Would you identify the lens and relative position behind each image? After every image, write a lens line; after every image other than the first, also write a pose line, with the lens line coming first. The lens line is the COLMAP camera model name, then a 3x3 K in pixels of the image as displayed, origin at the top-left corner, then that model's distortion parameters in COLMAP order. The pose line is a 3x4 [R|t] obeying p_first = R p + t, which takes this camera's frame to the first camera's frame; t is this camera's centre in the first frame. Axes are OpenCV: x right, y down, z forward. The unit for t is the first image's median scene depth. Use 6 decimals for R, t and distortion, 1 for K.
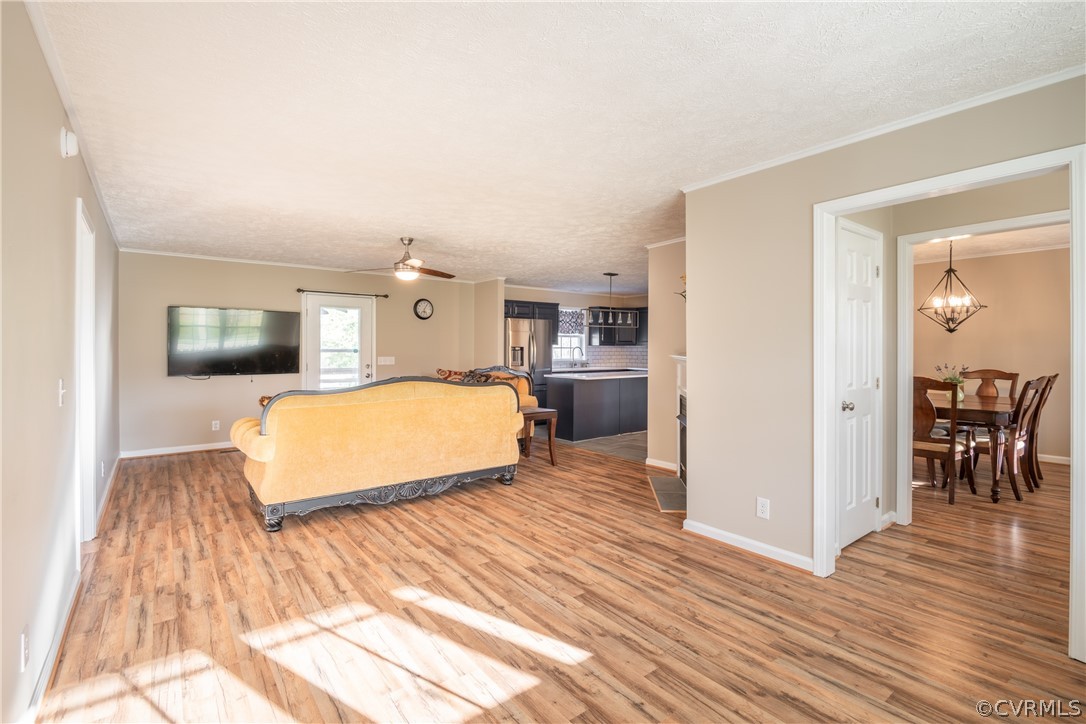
lens RADIAL K [[503.9, 0, 541.3], [0, 503.9, 355.4], [0, 0, 1]] dist [-0.001299, -0.000788]
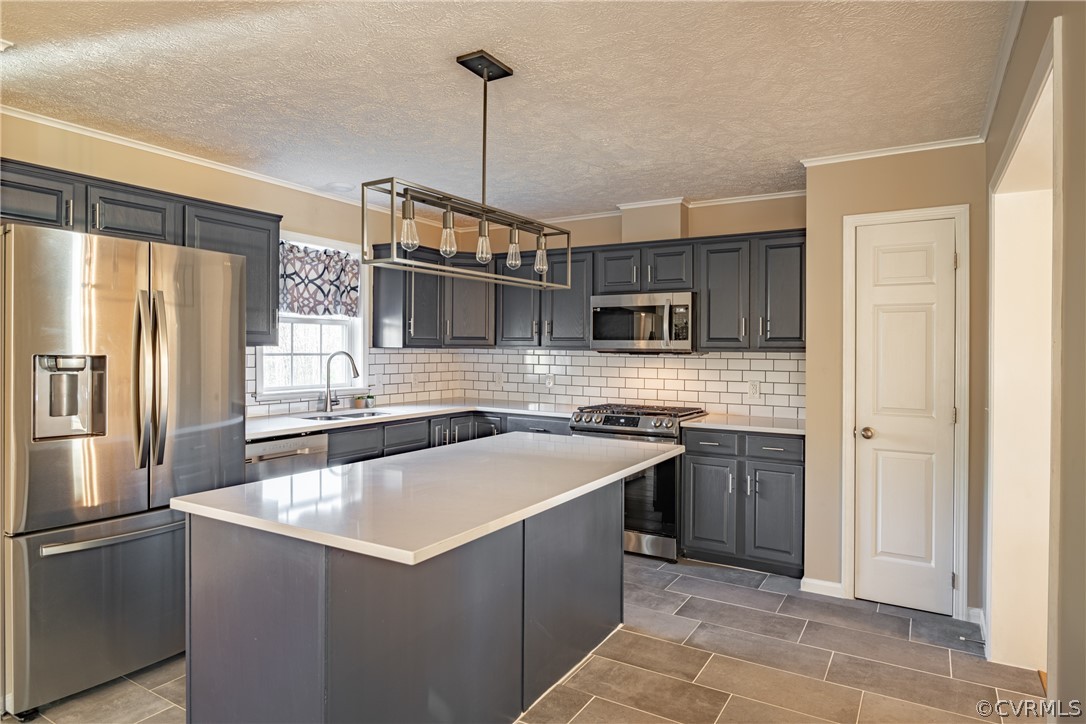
lens RADIAL K [[640.0, 0, 542.7], [0, 640.0, 349.3], [0, 0, 1]] dist [-0.000935, 0.015410]
pose [[0.928330, 0.003933, 0.371737, 0.036047], [0.000462, 0.999931, -0.011731, -0.013492], [-0.371757, 0.011062, 0.928264, 0.530325]]
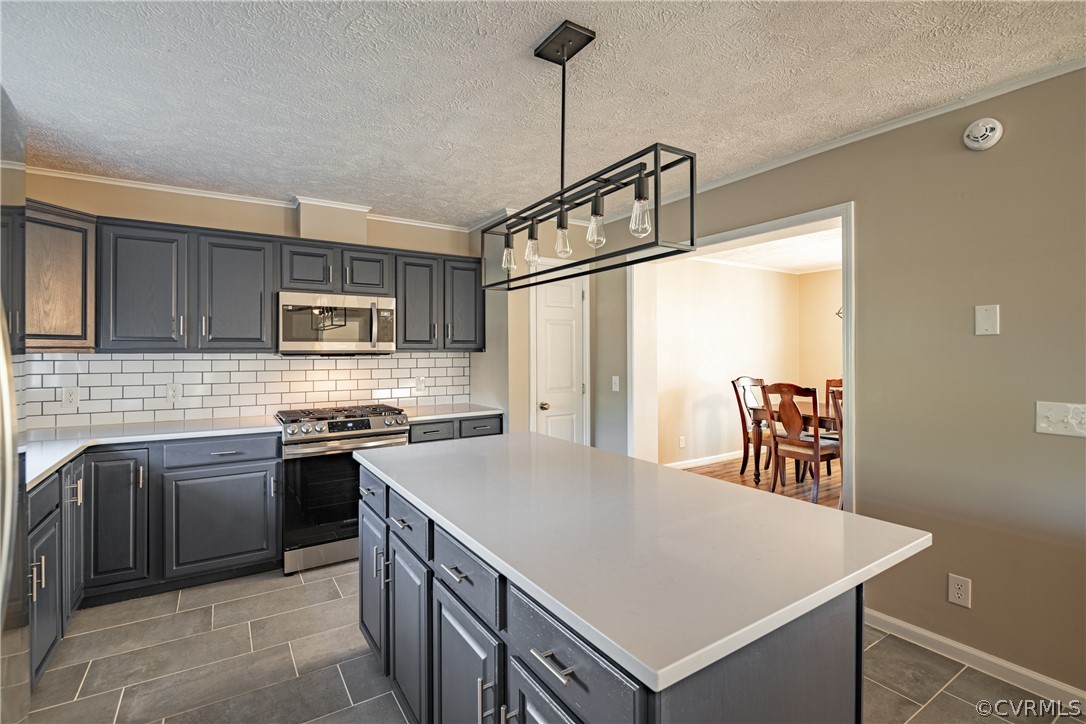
lens RADIAL K [[497.3, 0, 542.1], [0, 497.3, 349.0], [0, 0, 1]] dist [-0.001017, -0.000257]
pose [[0.076998, -0.000057, 0.997031, -0.064933], [0.018264, 0.999832, -0.001353, -0.017081], [-0.996864, 0.018314, 0.076986, 0.754810]]
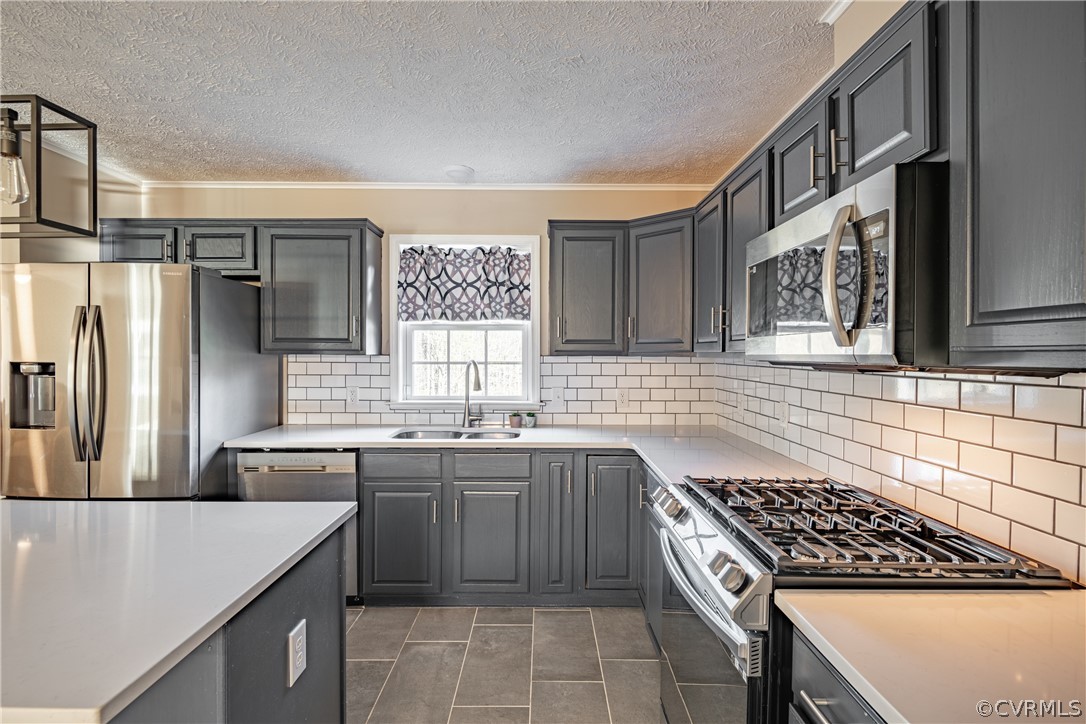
lens RADIAL K [[522.0, 0, 541.6], [0, 522.0, 358.7], [0, 0, 1]] dist [0.009820, -0.007786]
pose [[0.795615, 0.003957, -0.605790, 0.293399], [-0.009039, 0.999945, -0.005339, -0.016746], [0.605735, 0.009723, 0.795607, 0.763396]]
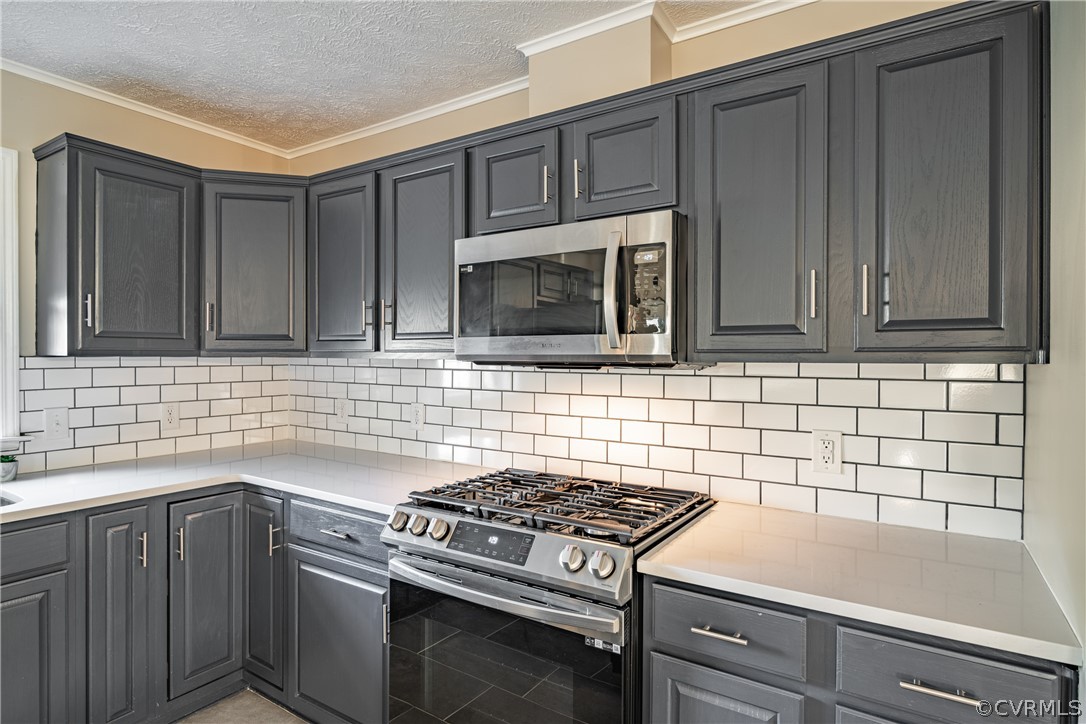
lens RADIAL K [[581.1, 0, 544.4], [0, 581.1, 359.4], [0, 0, 1]] dist [-0.000104, -0.000138]
pose [[0.940786, -0.003329, 0.338985, 0.203170], [0.006043, 0.999958, -0.006952, -0.016642], [-0.338947, 0.008588, 0.940766, 0.757282]]
